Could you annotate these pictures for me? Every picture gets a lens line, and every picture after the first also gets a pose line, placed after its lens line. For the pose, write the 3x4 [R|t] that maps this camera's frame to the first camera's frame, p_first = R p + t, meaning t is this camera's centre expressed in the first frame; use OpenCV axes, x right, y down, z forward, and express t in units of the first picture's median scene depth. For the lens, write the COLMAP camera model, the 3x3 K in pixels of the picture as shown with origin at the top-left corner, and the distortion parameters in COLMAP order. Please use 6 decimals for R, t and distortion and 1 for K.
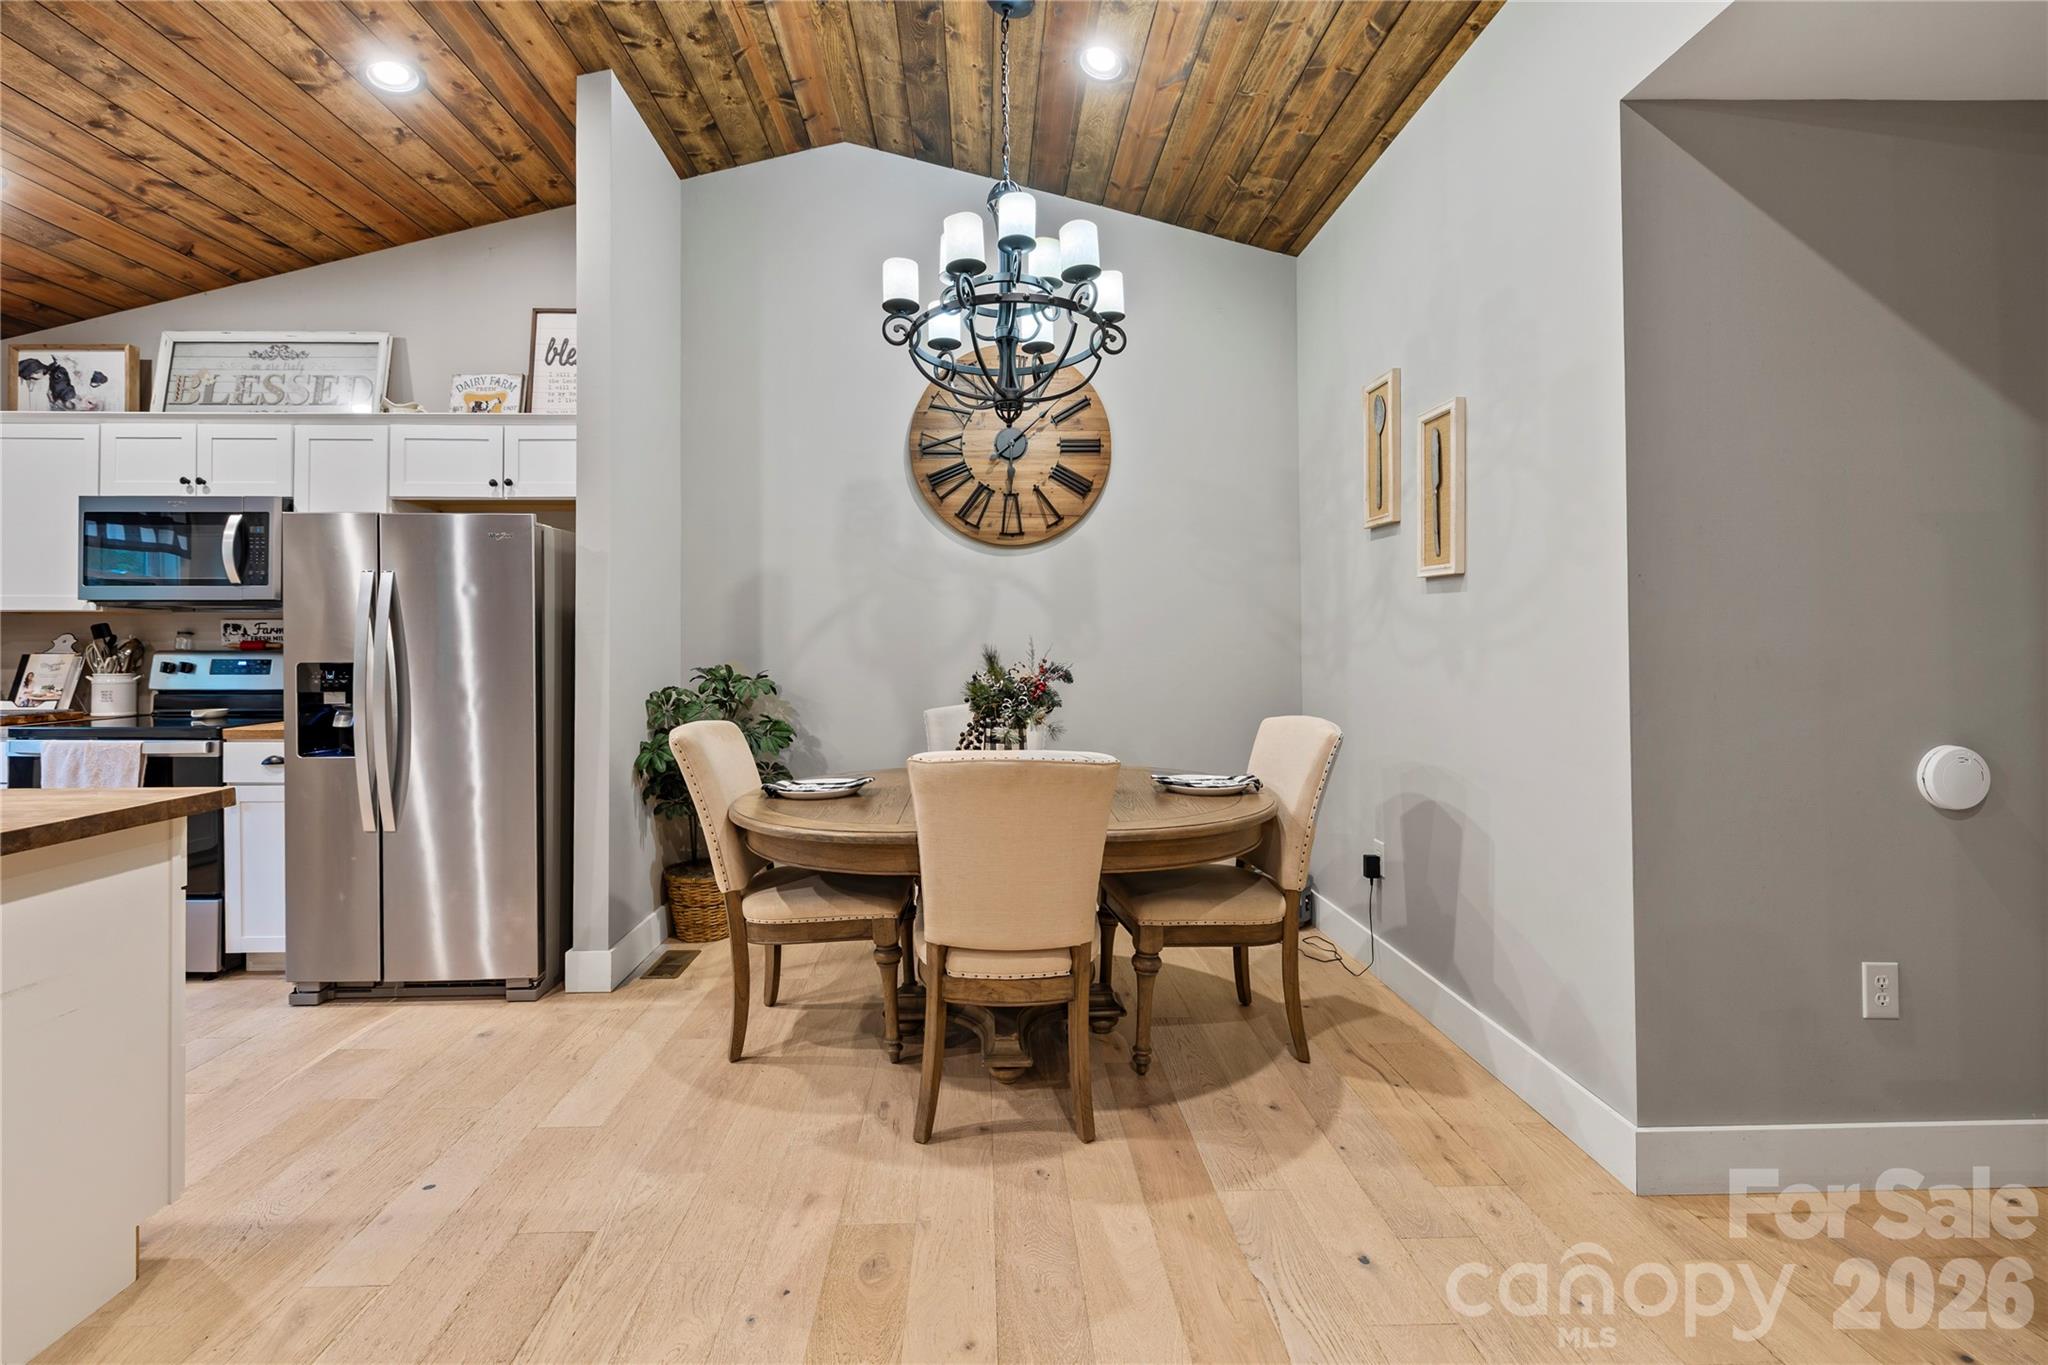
lens RADIAL K [[873.1, 0, 1009.8], [0, 873.1, 641.0], [0, 0, 1]] dist [-0.001908, -0.000510]
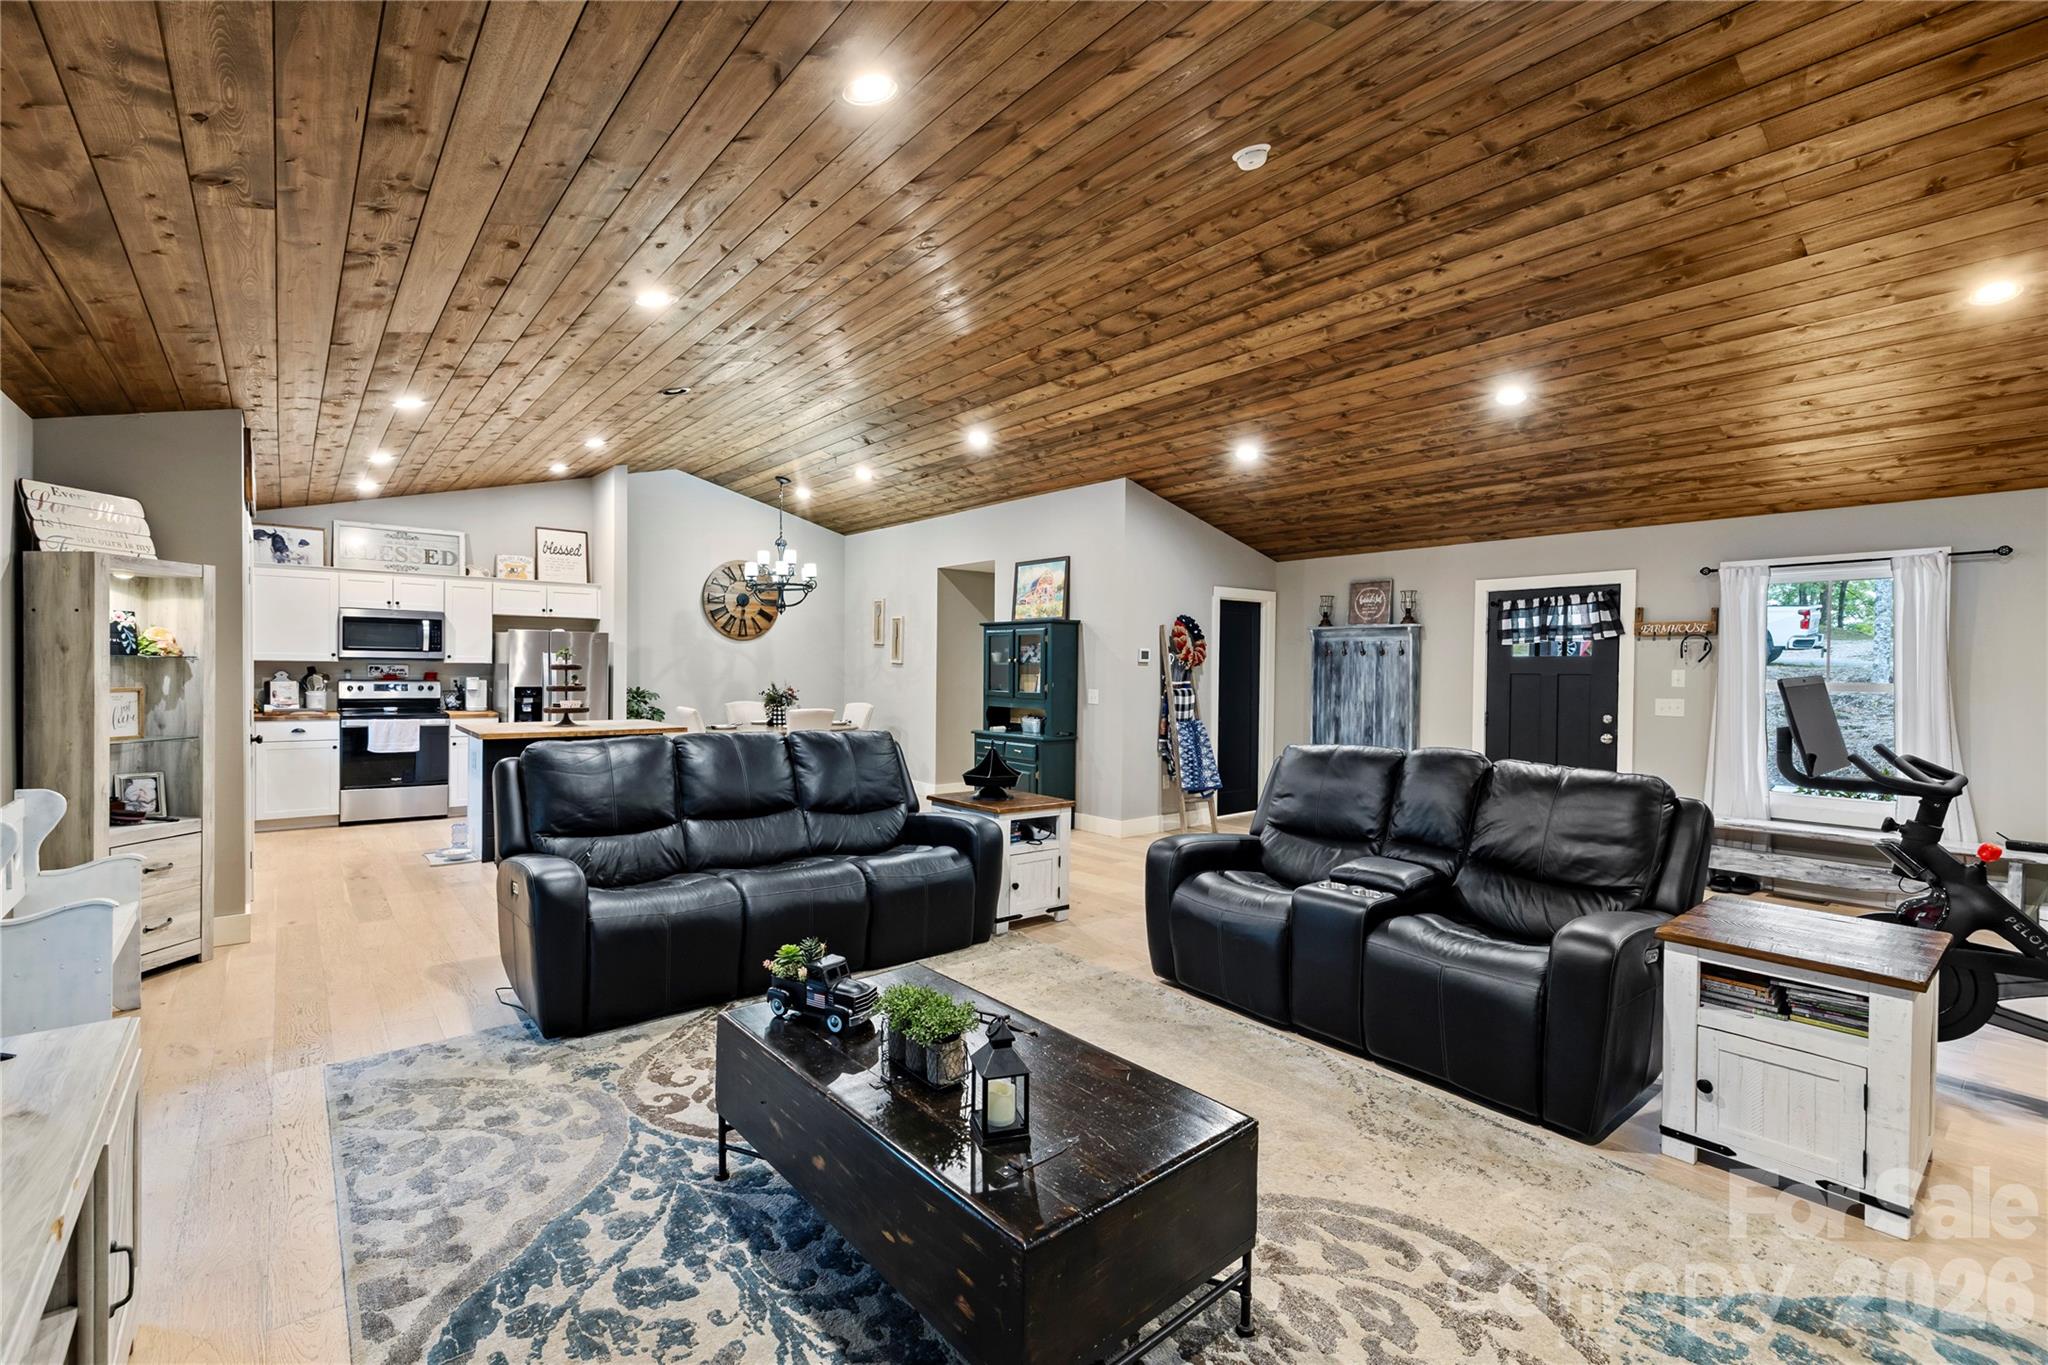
lens RADIAL K [[868.9, 0, 1024.0], [0, 868.9, 682.5], [0, 0, 1]] dist [-0.012590, 0.000149]
pose [[0.780317, 0.003241, 0.625376, -0.996590], [-0.024701, 0.999366, 0.025642, -0.074091], [-0.624896, -0.035456, 0.779902, -1.586378]]
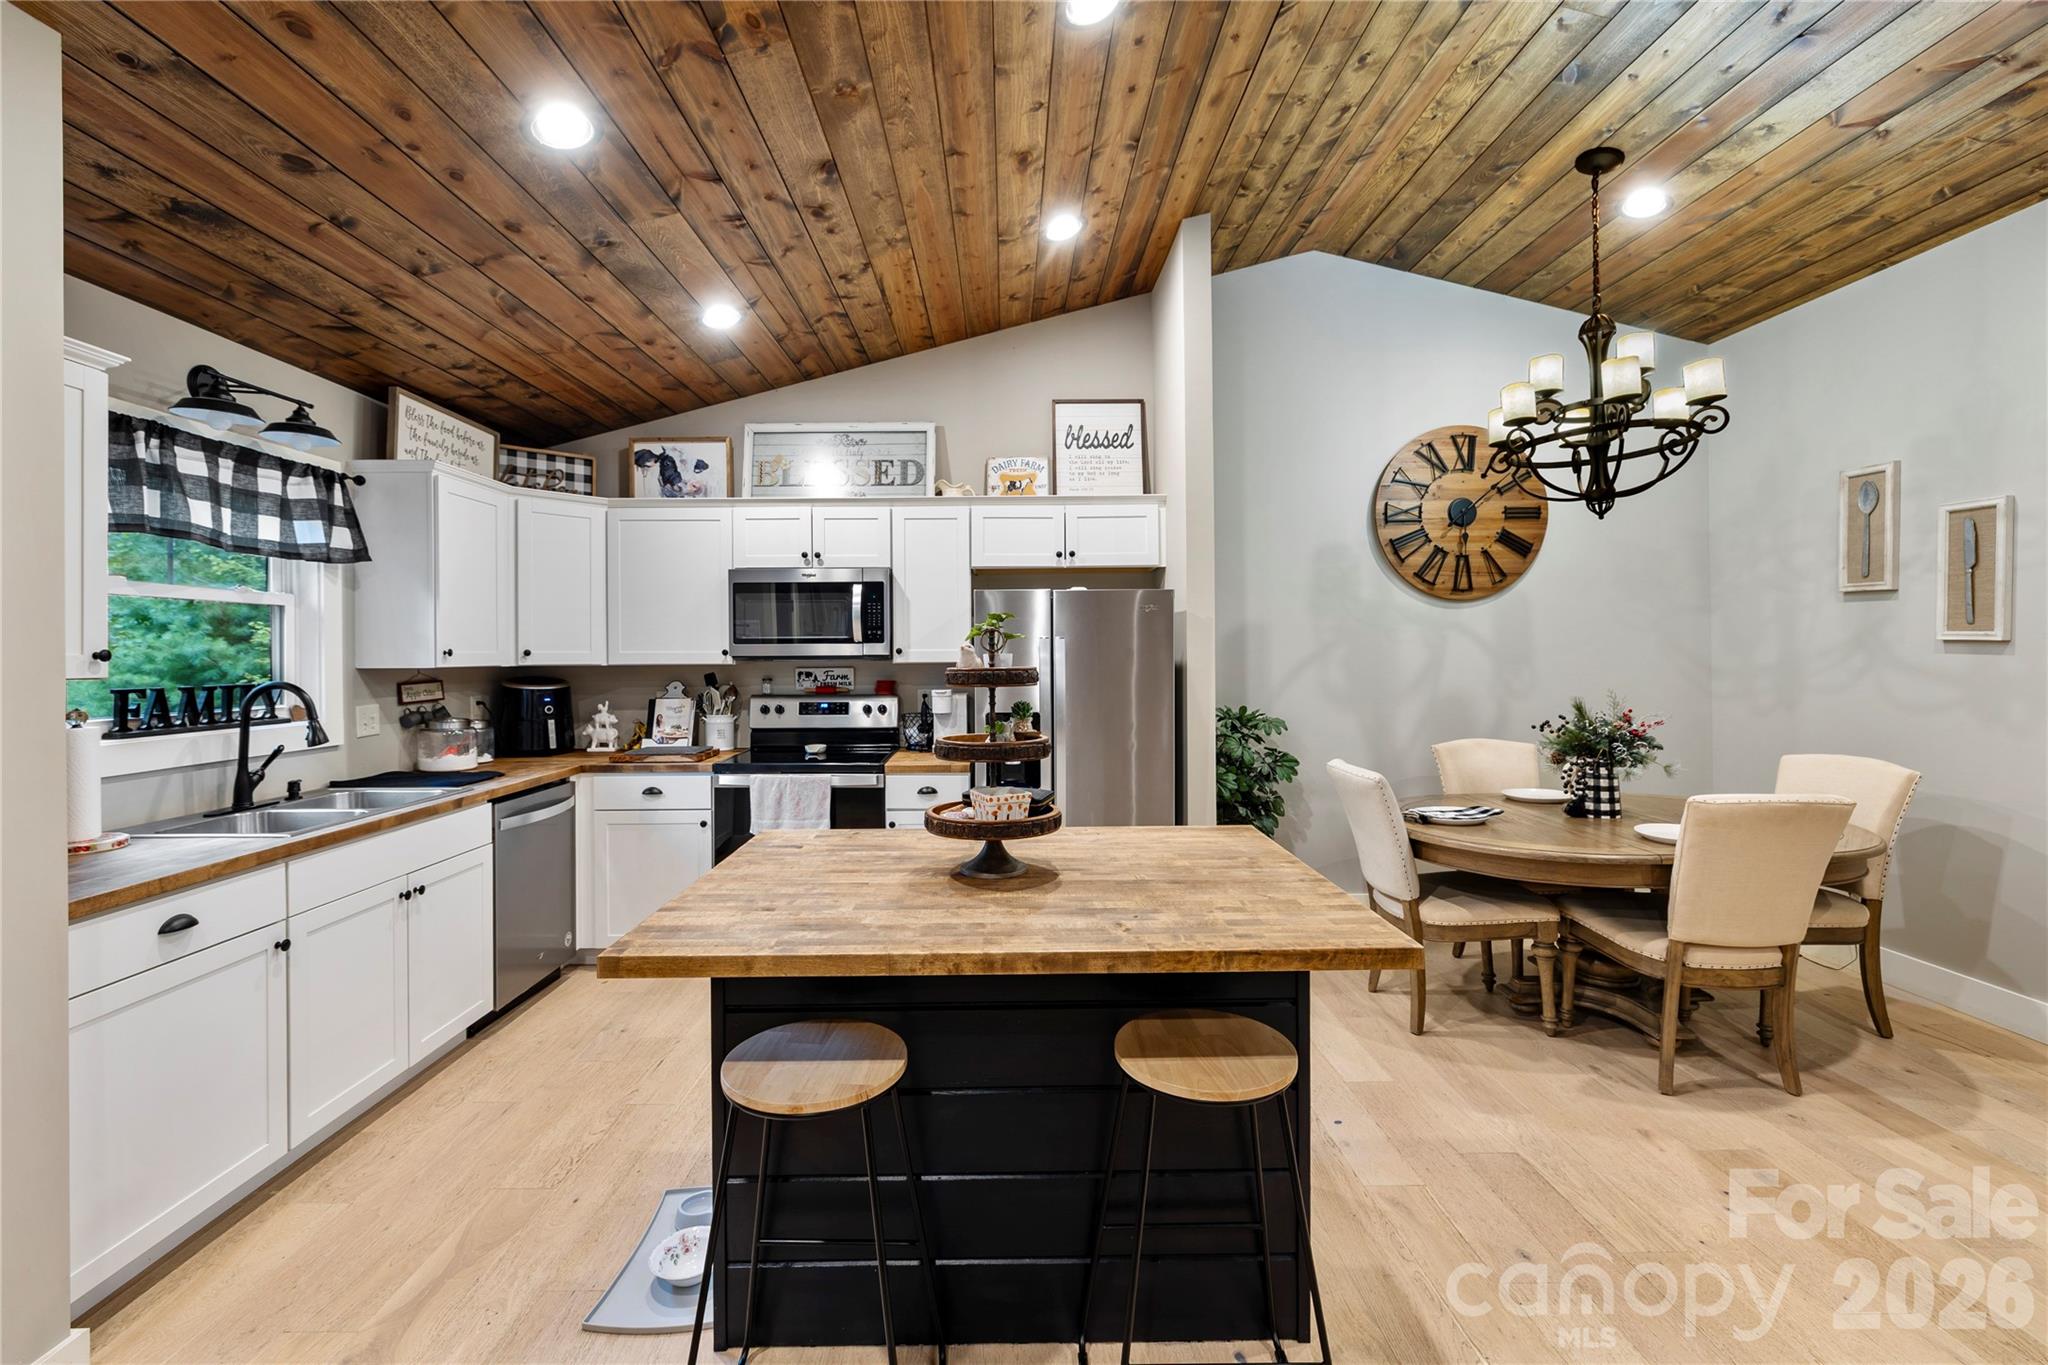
lens RADIAL K [[865.4, 0, 1011.4], [0, 865.4, 657.4], [0, 0, 1]] dist [-0.000283, 0.000145]
pose [[0.999693, -0.004735, -0.024306, -0.600111], [0.005117, 0.999865, 0.015645, -0.057302], [0.024228, -0.015765, 0.999582, -0.171798]]
